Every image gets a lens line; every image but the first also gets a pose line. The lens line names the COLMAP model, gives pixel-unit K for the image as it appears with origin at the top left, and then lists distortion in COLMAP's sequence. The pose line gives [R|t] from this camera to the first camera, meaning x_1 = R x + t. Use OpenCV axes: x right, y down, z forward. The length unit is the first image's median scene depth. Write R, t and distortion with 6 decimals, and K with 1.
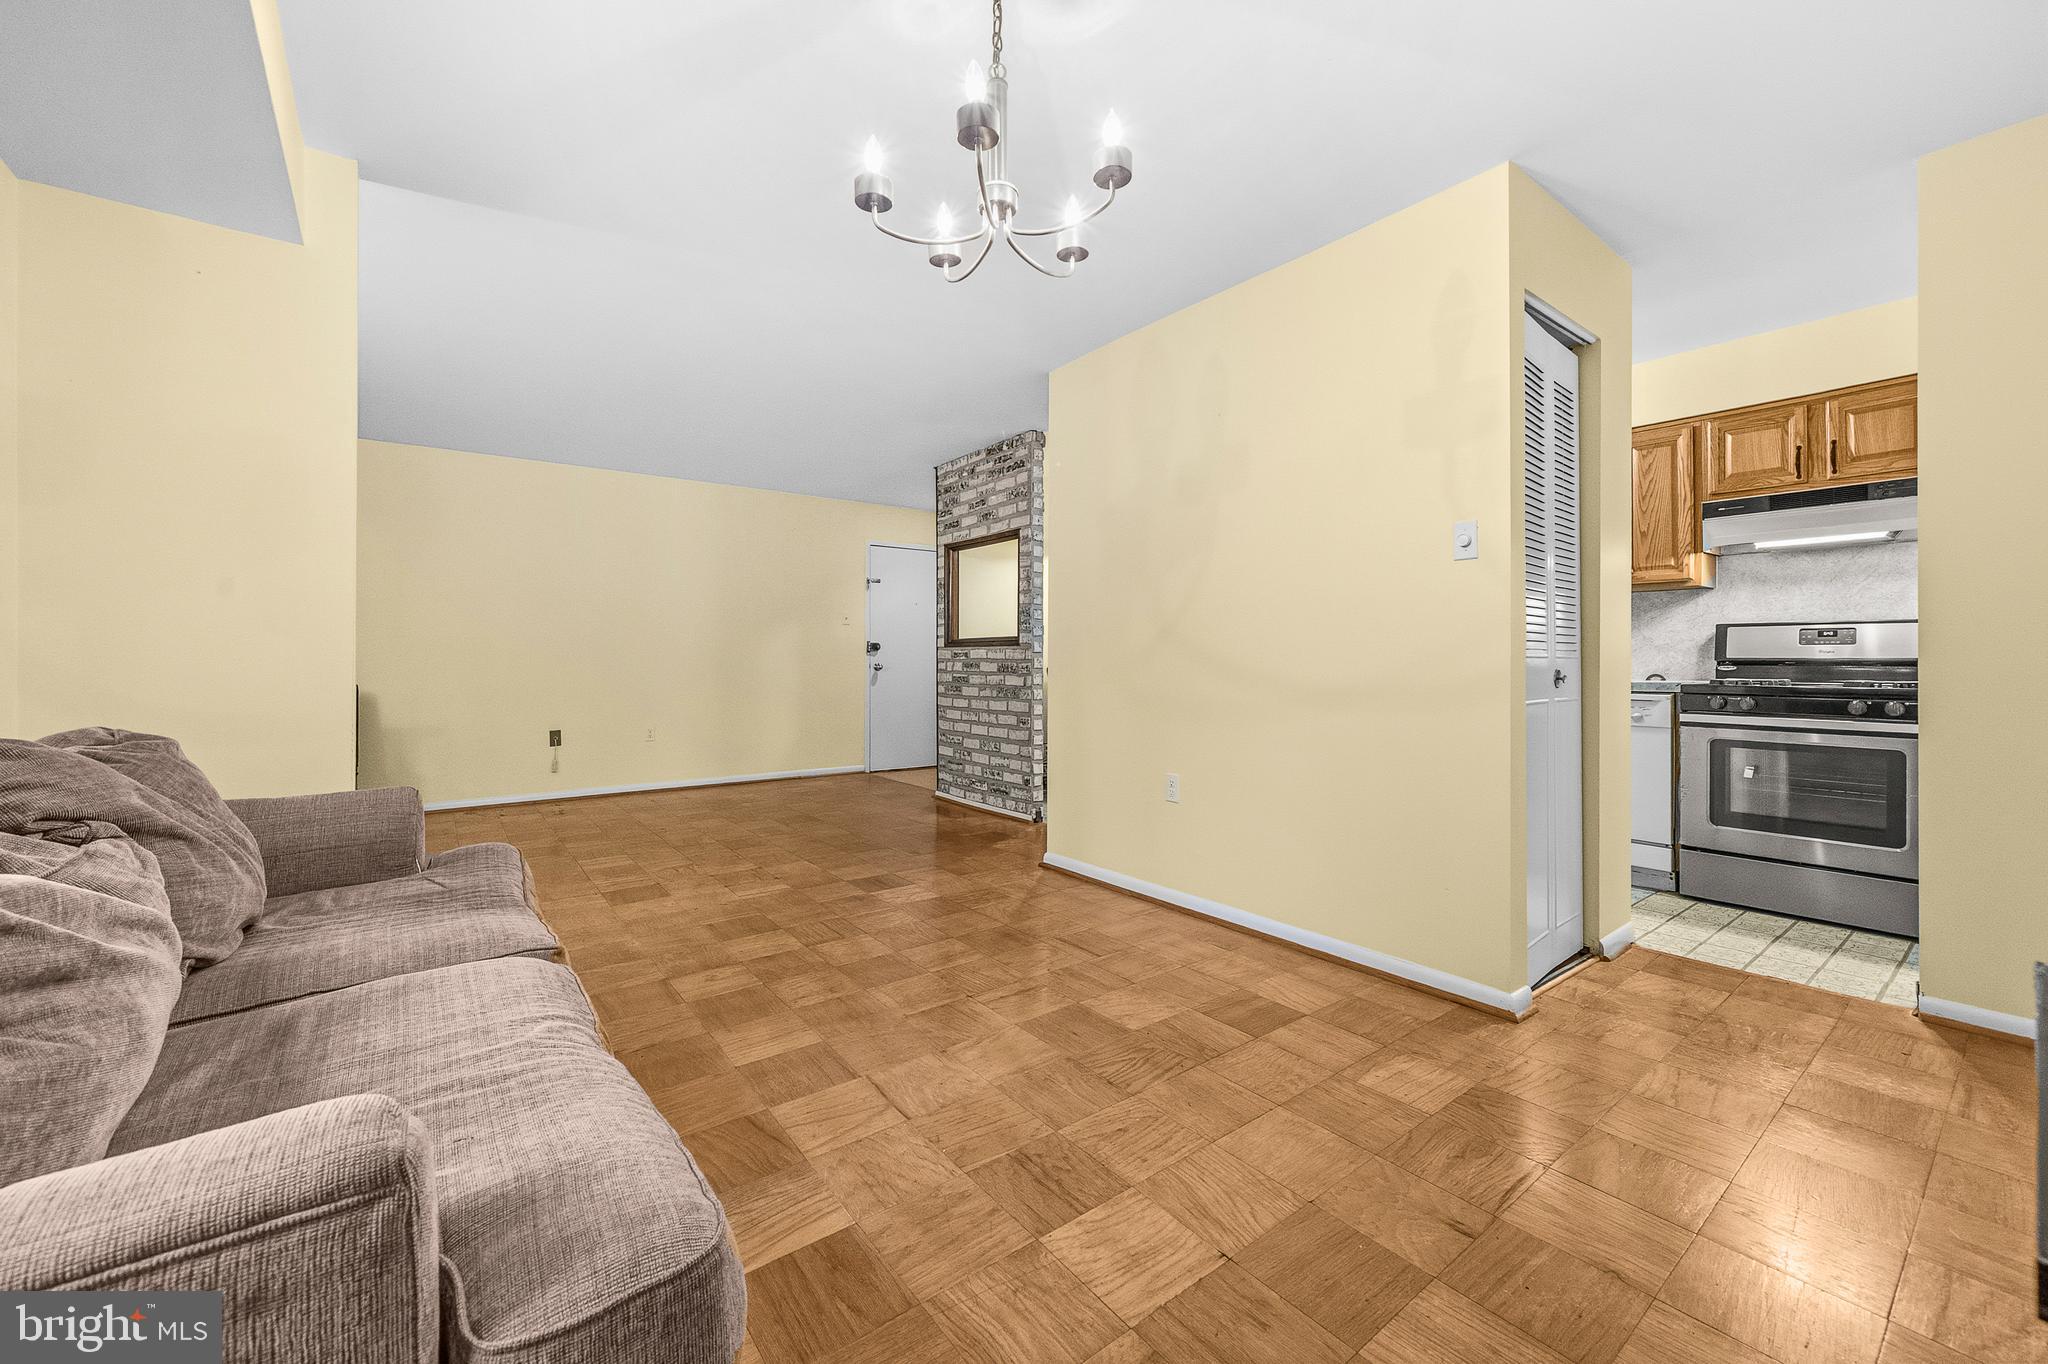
lens RADIAL K [[806.6, 0, 1026.3], [0, 806.6, 654.4], [0, 0, 1]] dist [-0.000374, -0.000121]
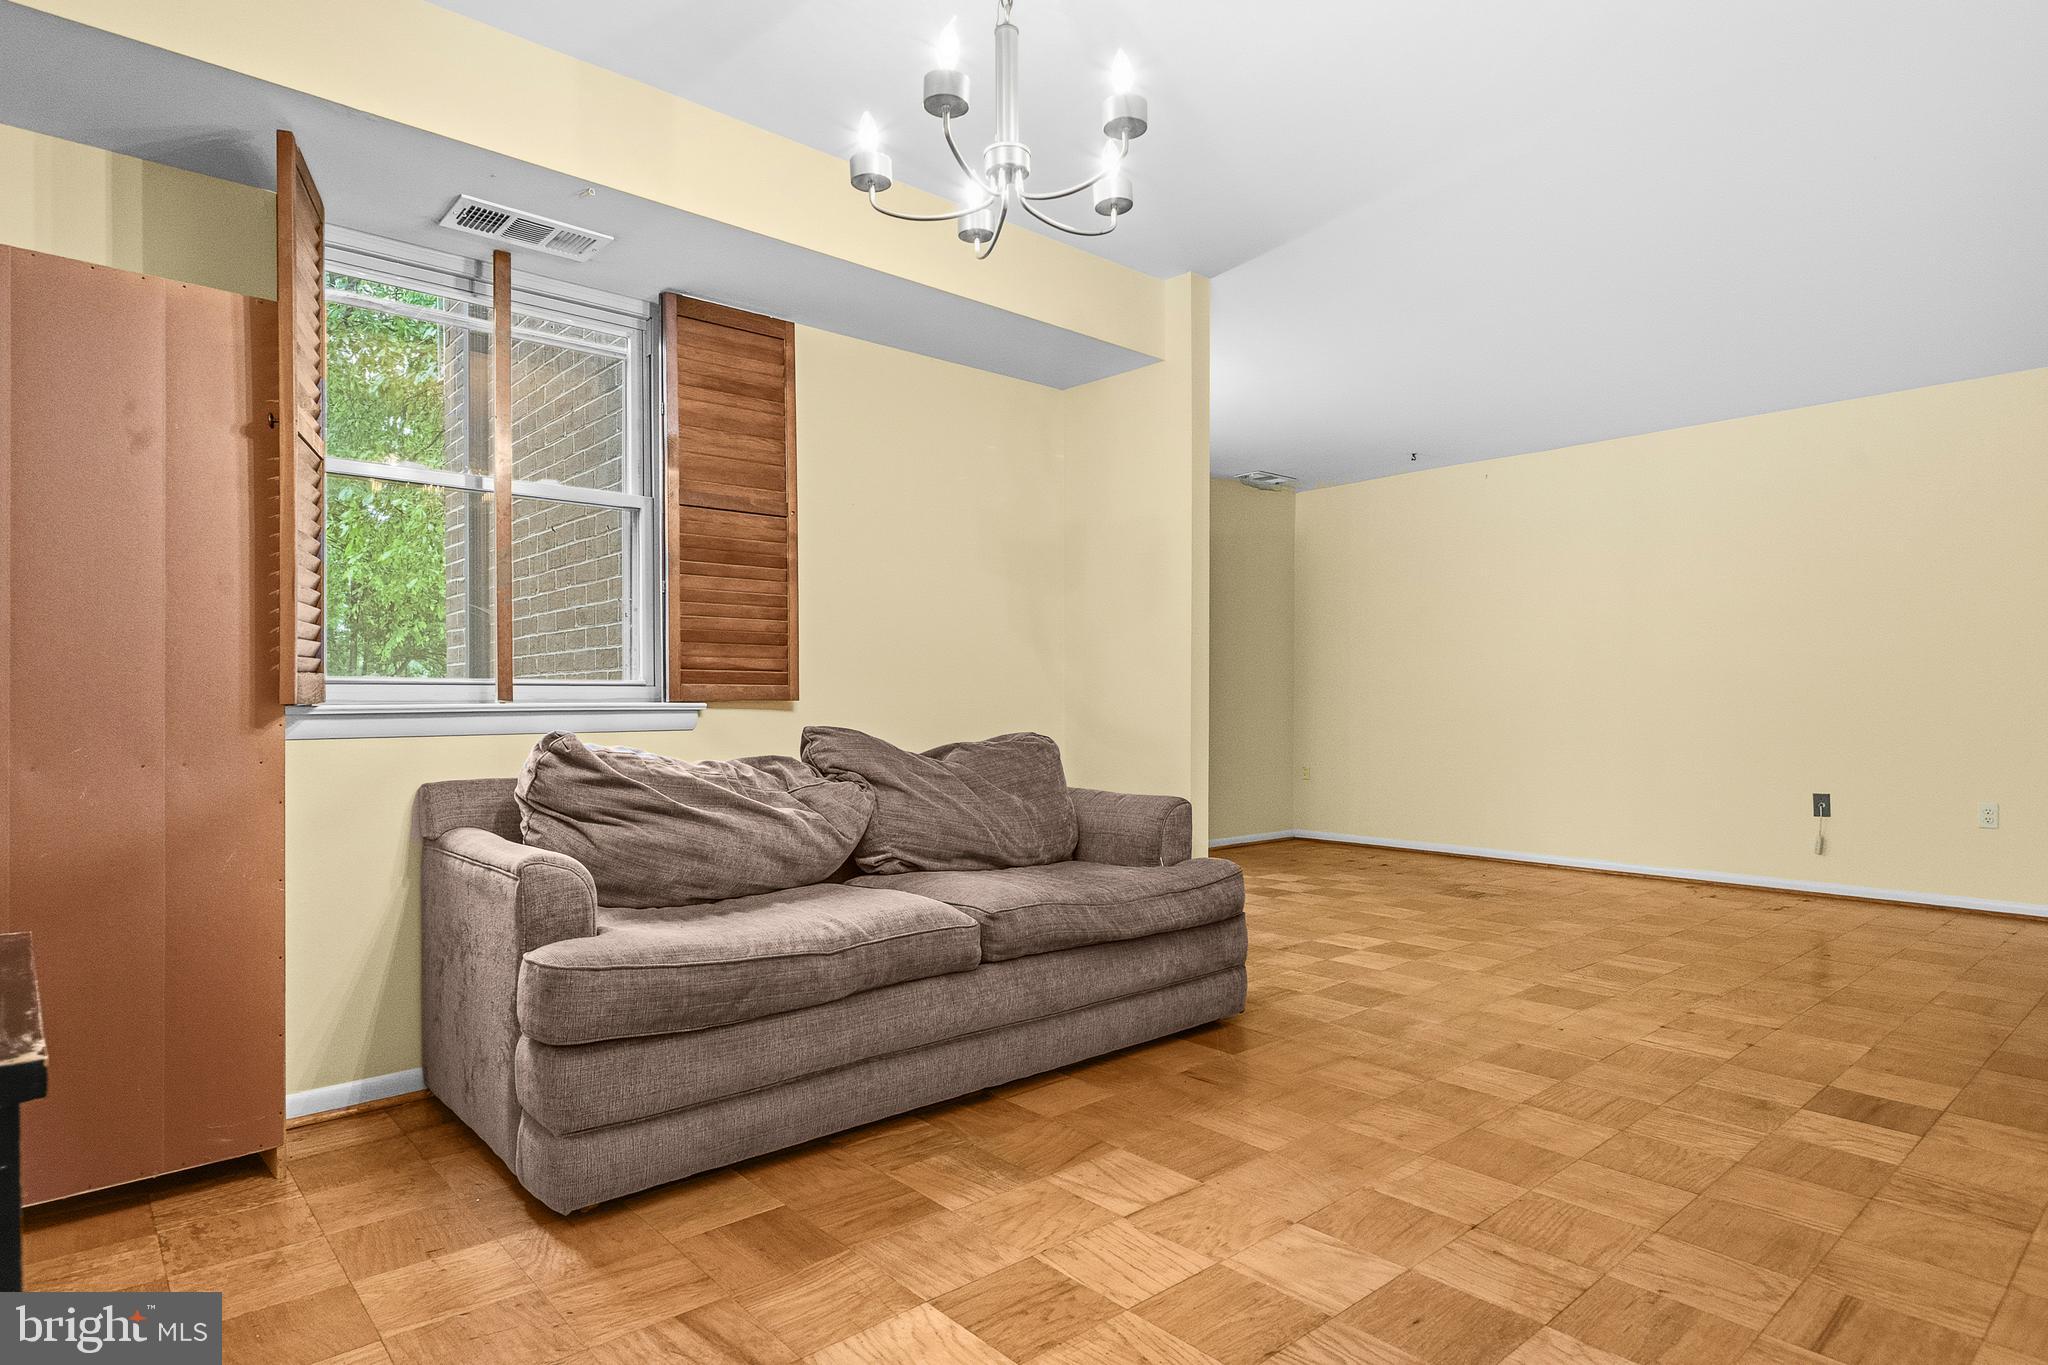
lens RADIAL K [[1125.4, 0, 1022.1], [0, 1125.4, 693.2], [0, 0, 1]] dist [-0.000307, 0.000217]
pose [[0.070320, -0.001500, -0.997523, 0.762673], [0.006097, 0.999981, -0.001074, 0.011954], [0.997506, -0.006007, 0.070328, 0.588472]]
